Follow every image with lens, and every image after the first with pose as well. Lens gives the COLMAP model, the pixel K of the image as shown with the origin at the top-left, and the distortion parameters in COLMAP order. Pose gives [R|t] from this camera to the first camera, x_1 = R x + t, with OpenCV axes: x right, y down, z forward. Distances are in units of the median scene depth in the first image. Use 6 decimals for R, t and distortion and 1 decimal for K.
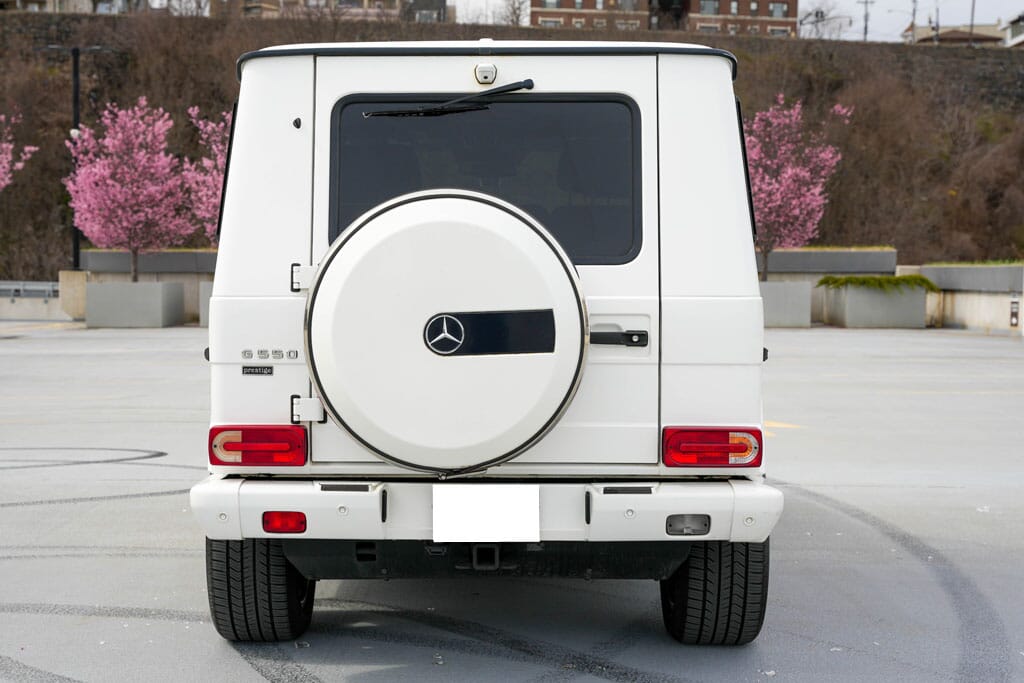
lens RADIAL K [[1683.7, 0, 511.5], [0, 1683.7, 344.9], [0, 0, 1]] dist [0.109091, 0.000000]
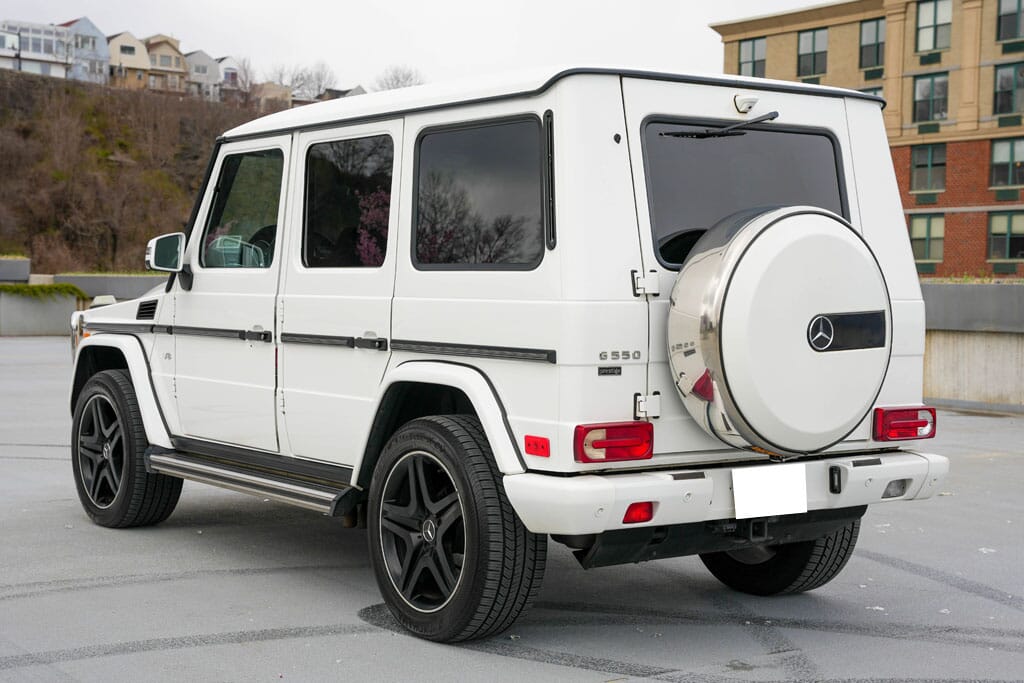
lens RADIAL K [[1598.5, 0, 521.0], [0, 1598.5, 336.1], [0, 0, 1]] dist [0.134255, 0.000000]
pose [[0.800011, -0.015881, 0.599775, -0.796309], [0.021490, 0.999767, -0.002193, -0.005764], [-0.599601, 0.014644, 0.800165, 0.232144]]
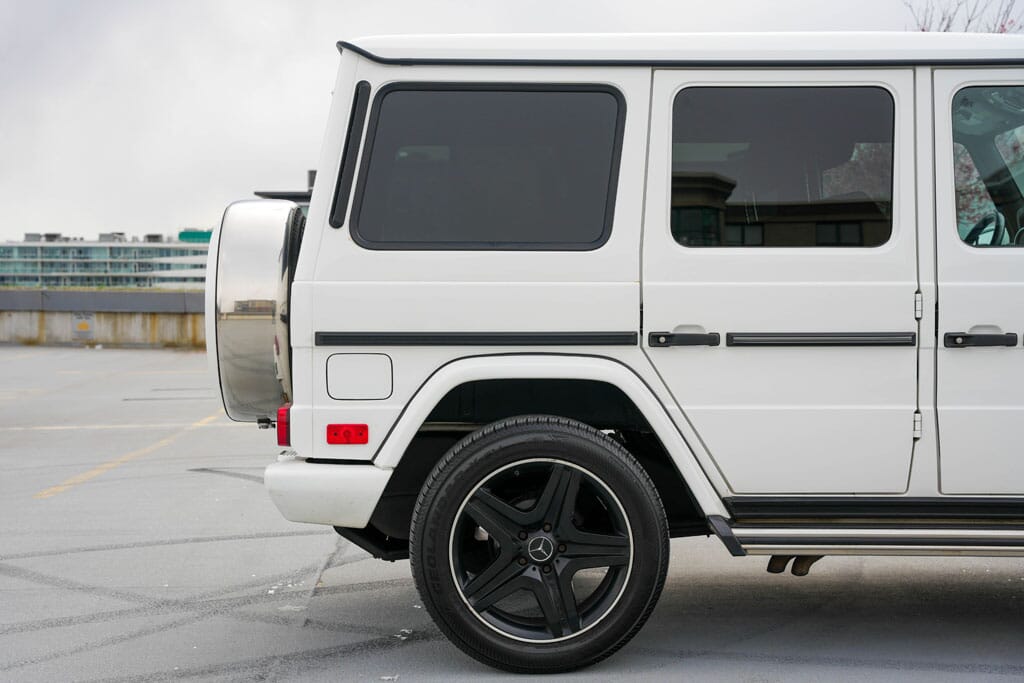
lens RADIAL K [[1607.8, 0, 514.3], [0, 1607.8, 357.3], [0, 0, 1]] dist [0.169432, 0.000000]
pose [[0.047453, 0.020977, -0.998653, 1.217694], [-0.046906, 0.998723, 0.018749, -0.007504], [0.997772, 0.045953, 0.048376, 1.310499]]
